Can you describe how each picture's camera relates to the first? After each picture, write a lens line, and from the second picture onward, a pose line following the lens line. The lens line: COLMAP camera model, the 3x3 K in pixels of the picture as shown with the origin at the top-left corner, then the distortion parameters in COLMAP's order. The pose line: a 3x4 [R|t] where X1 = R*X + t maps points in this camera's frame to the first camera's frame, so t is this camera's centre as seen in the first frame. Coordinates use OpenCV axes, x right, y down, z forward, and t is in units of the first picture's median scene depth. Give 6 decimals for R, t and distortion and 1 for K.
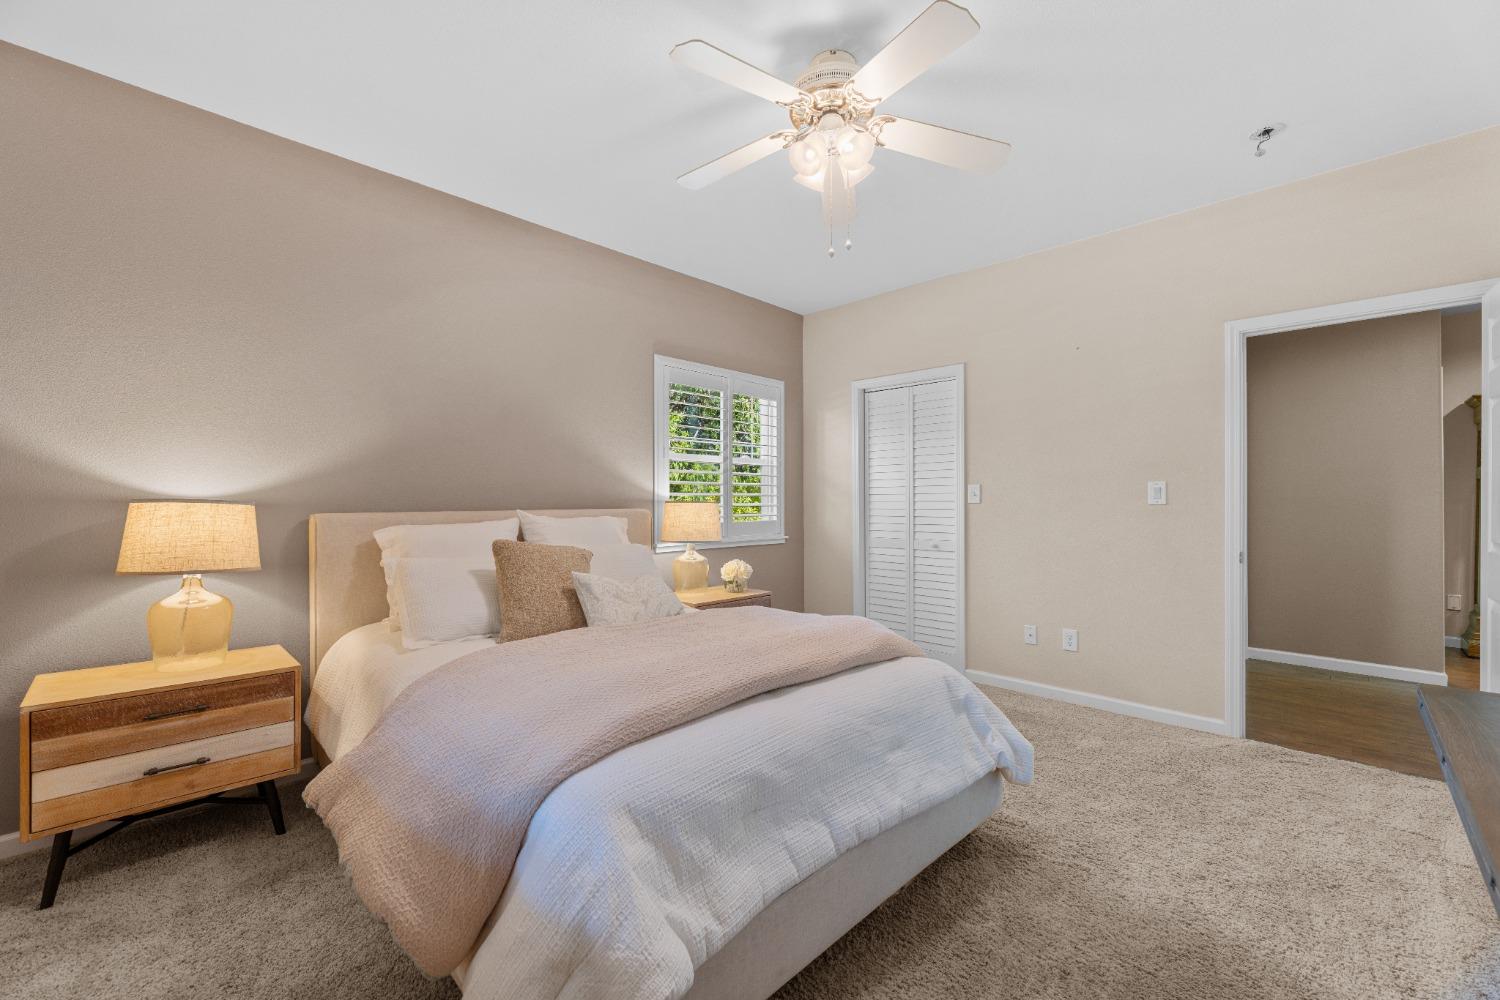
lens RADIAL K [[608.7, 0, 750.8], [0, 608.7, 504.4], [0, 0, 1]] dist [-0.000822, -0.000145]
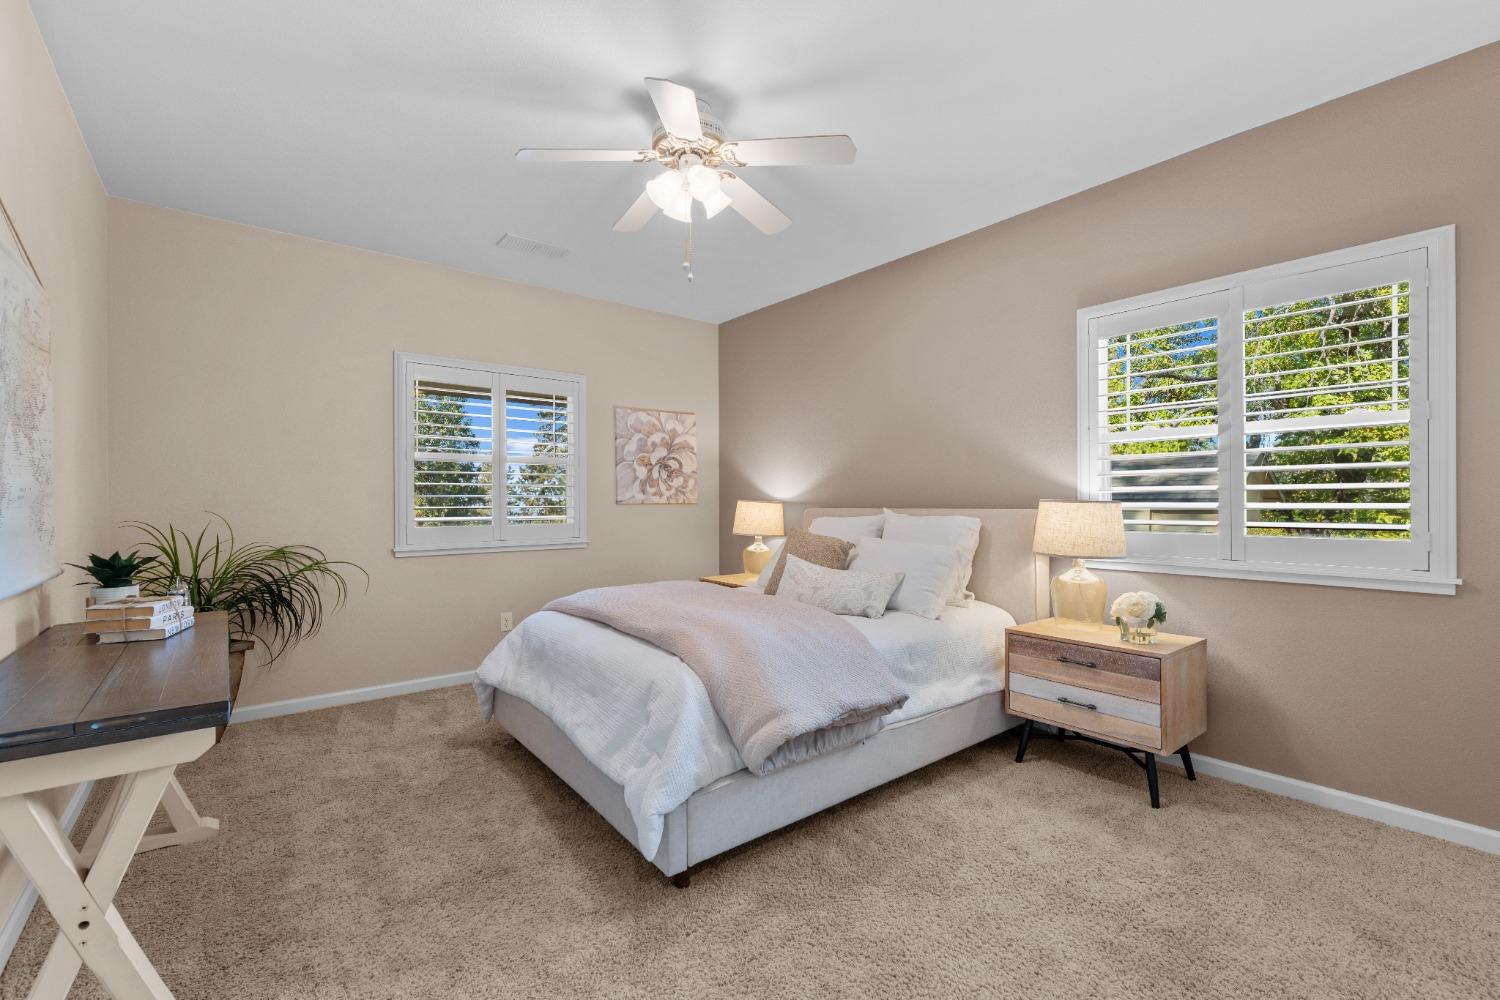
lens RADIAL K [[642.4, 0, 750.0], [0, 642.4, 500.0], [0, 0, 1]] dist [0.000578, 0.000059]
pose [[-0.120339, 0.002652, -0.992729, 0.669555], [0.001983, 0.999995, 0.002431, -0.007874], [0.992731, -0.001676, -0.120344, 0.642118]]
